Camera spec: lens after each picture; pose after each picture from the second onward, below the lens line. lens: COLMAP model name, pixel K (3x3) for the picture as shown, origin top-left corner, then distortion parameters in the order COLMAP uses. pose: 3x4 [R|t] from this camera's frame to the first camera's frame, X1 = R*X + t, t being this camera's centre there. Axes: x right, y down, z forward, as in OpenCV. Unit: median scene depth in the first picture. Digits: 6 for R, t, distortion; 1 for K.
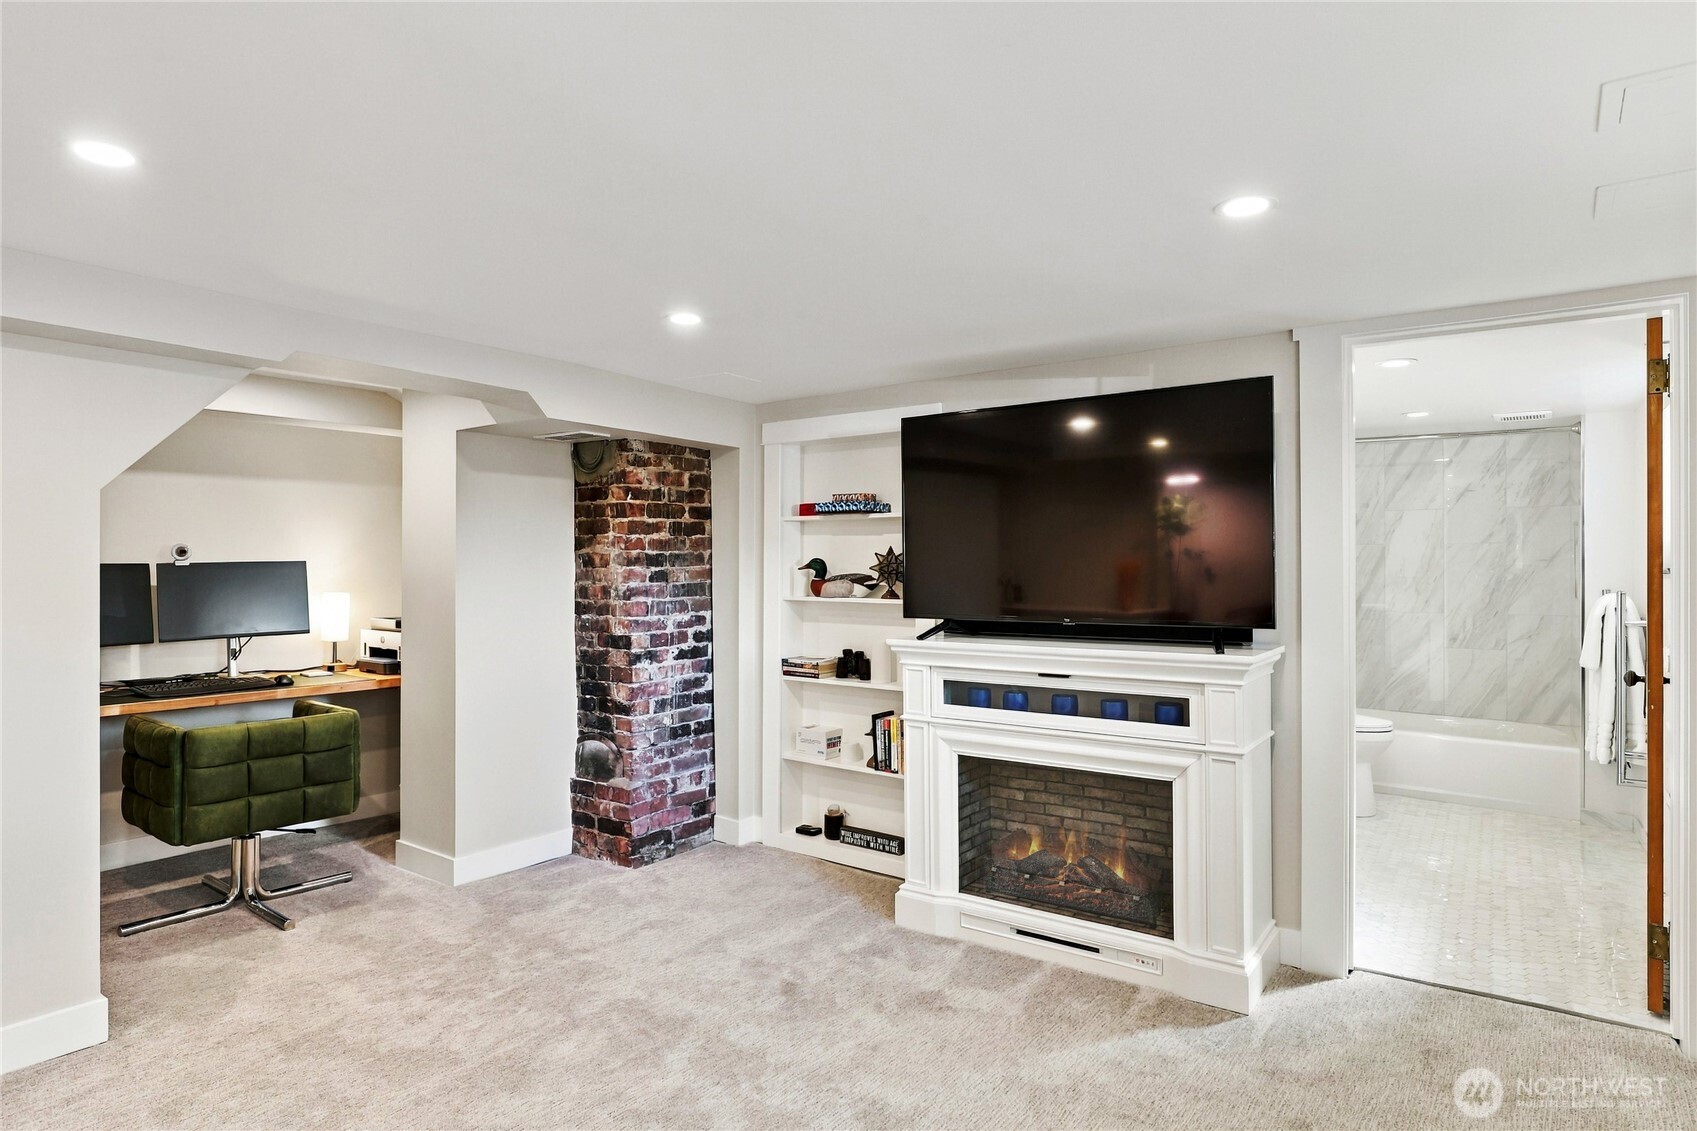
lens RADIAL K [[934.5, 0, 867.3], [0, 934.5, 562.5], [0, 0, 1]] dist [-0.019472, 0.000022]
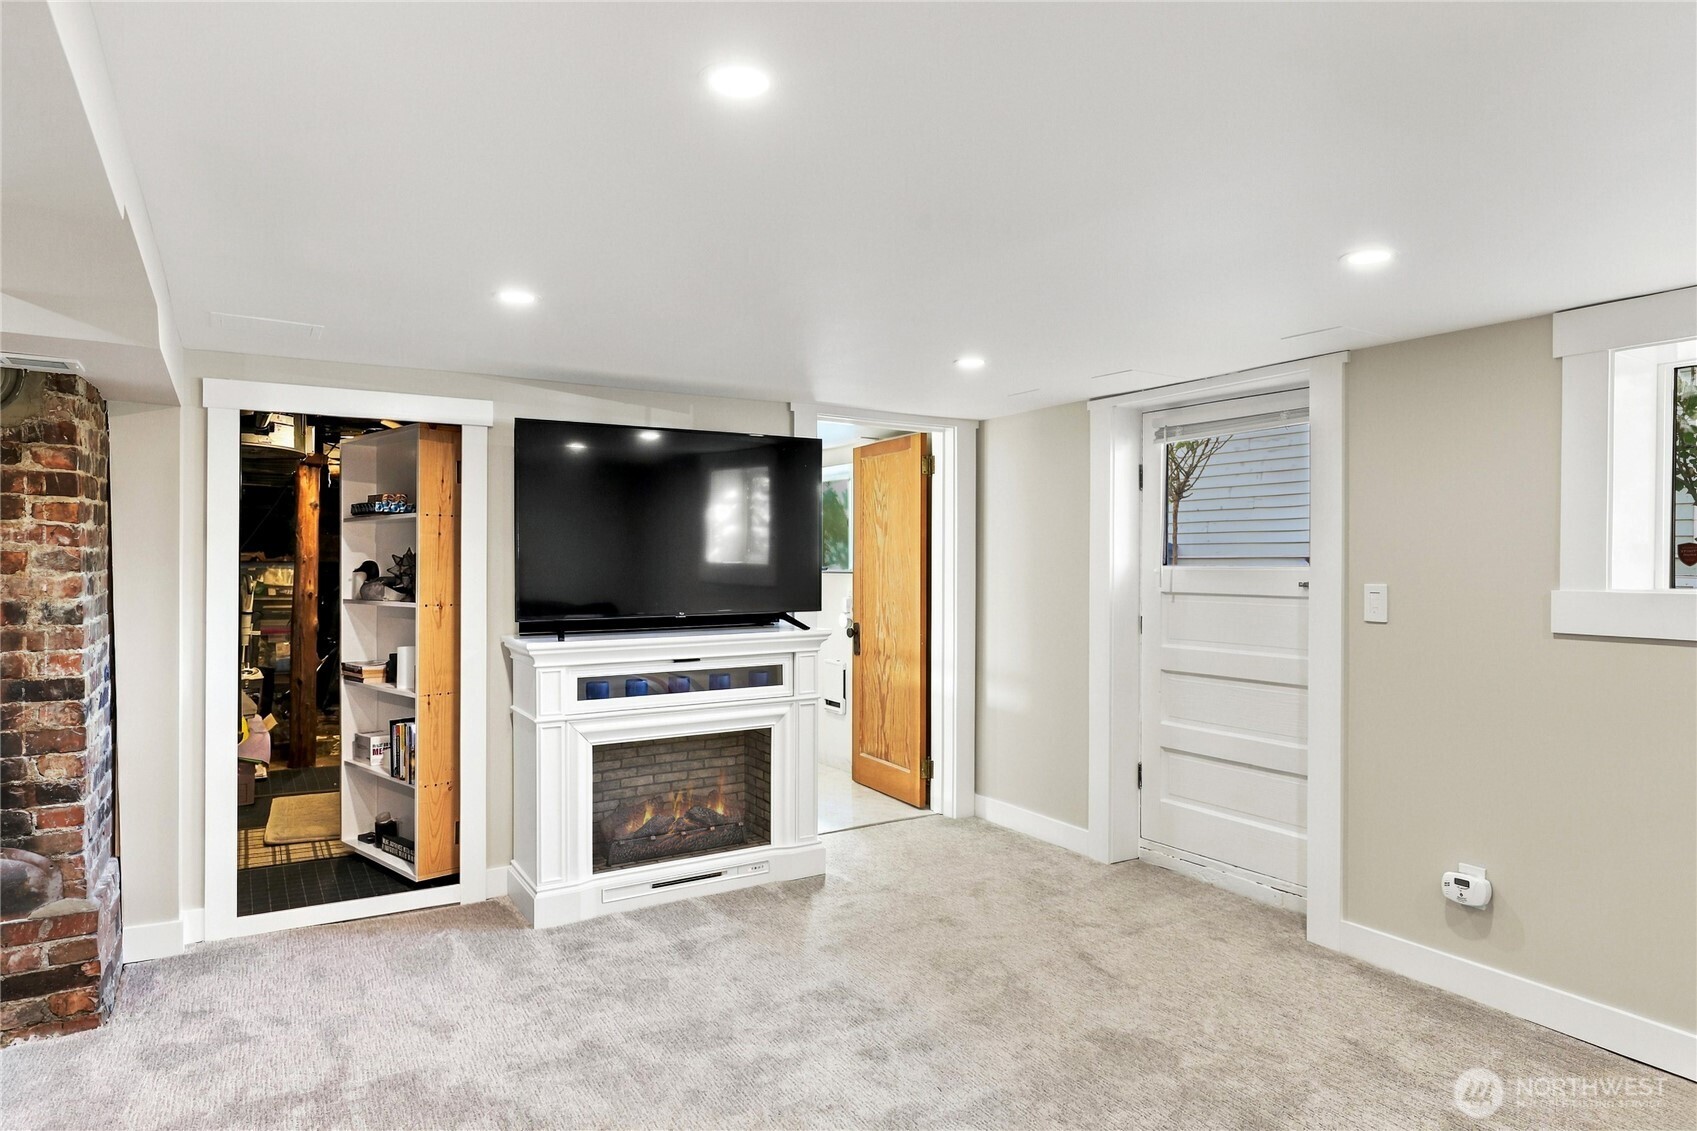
lens RADIAL K [[982.9, 0, 848.5], [0, 982.9, 565.5], [0, 0, 1]] dist [-0.001866, -0.000309]
pose [[0.397498, -0.003816, 0.917595, -0.829795], [-0.006402, 0.999955, 0.006931, -0.010320], [-0.917581, -0.008629, 0.397456, 0.288910]]
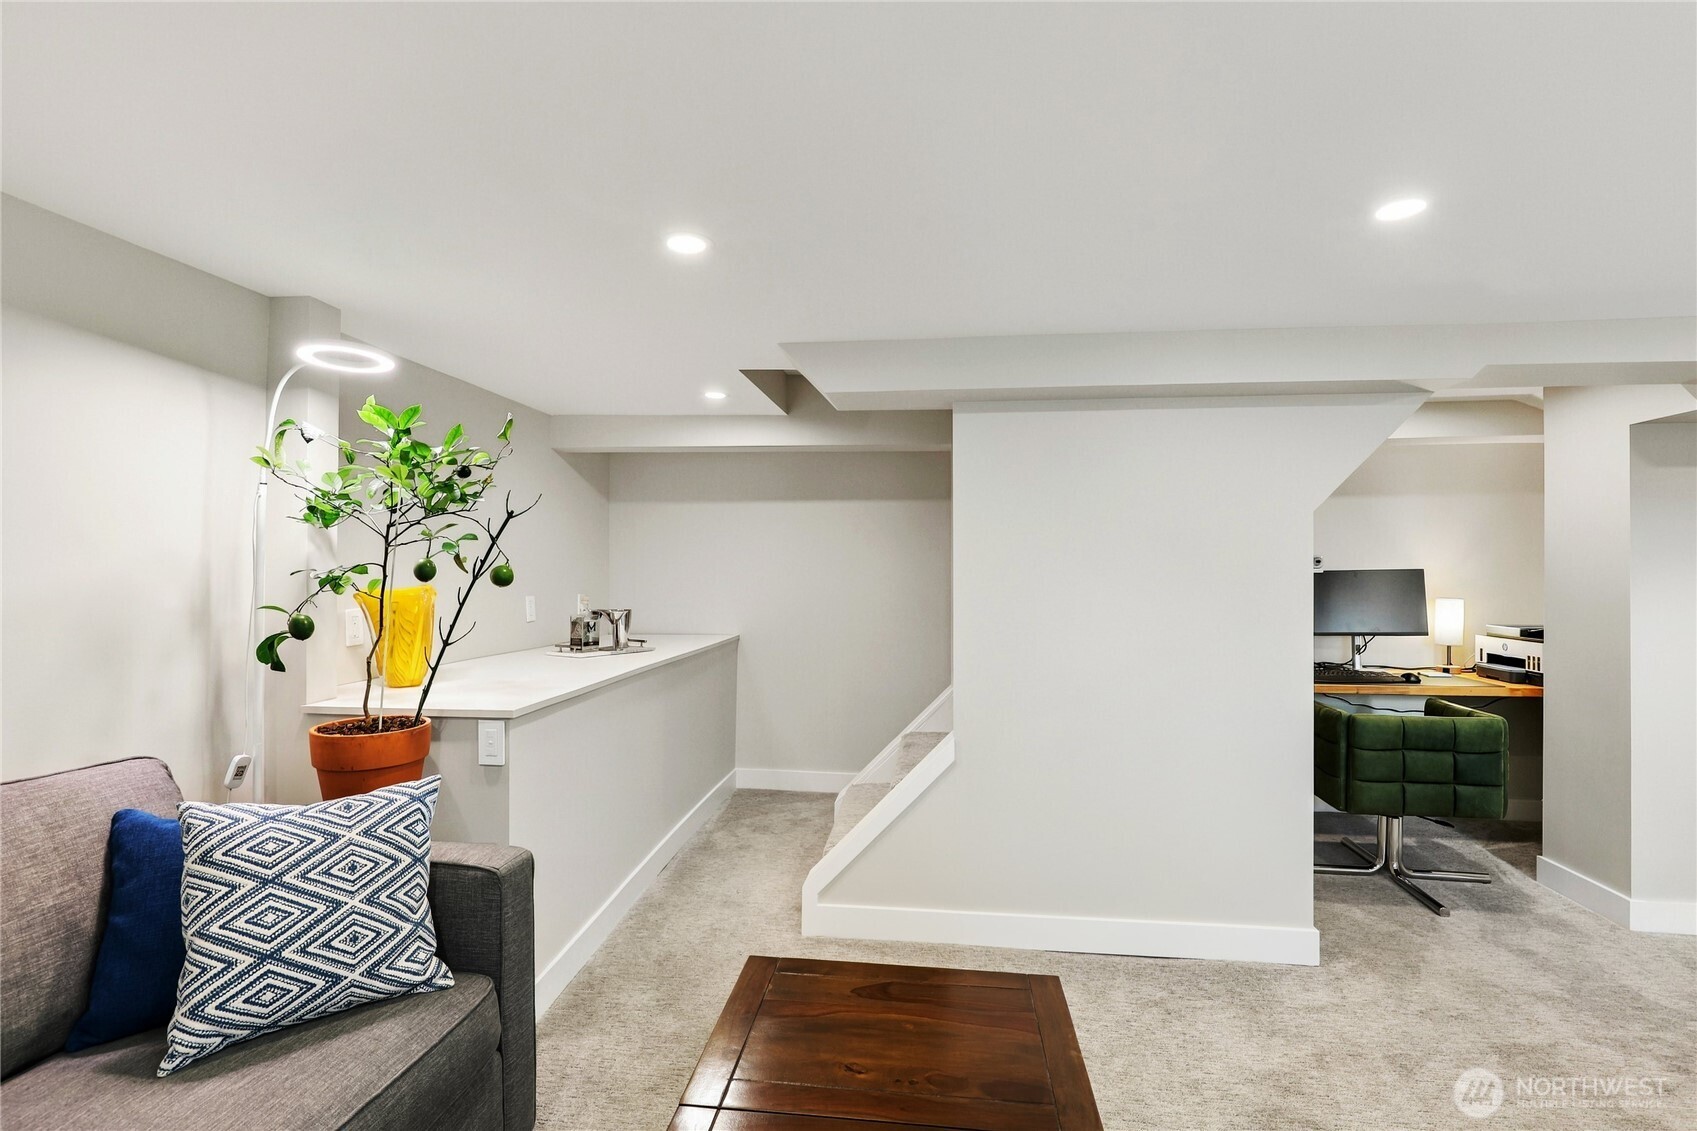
lens RADIAL K [[781.7, 0, 848.5], [0, 781.7, 565.5], [0, 0, 1]] dist [-0.004722, -0.000232]
pose [[0.479339, -0.003167, -0.877624, -0.146765], [0.003512, 0.999992, -0.001690, -0.006954], [0.877623, -0.002273, 0.479347, -0.027295]]
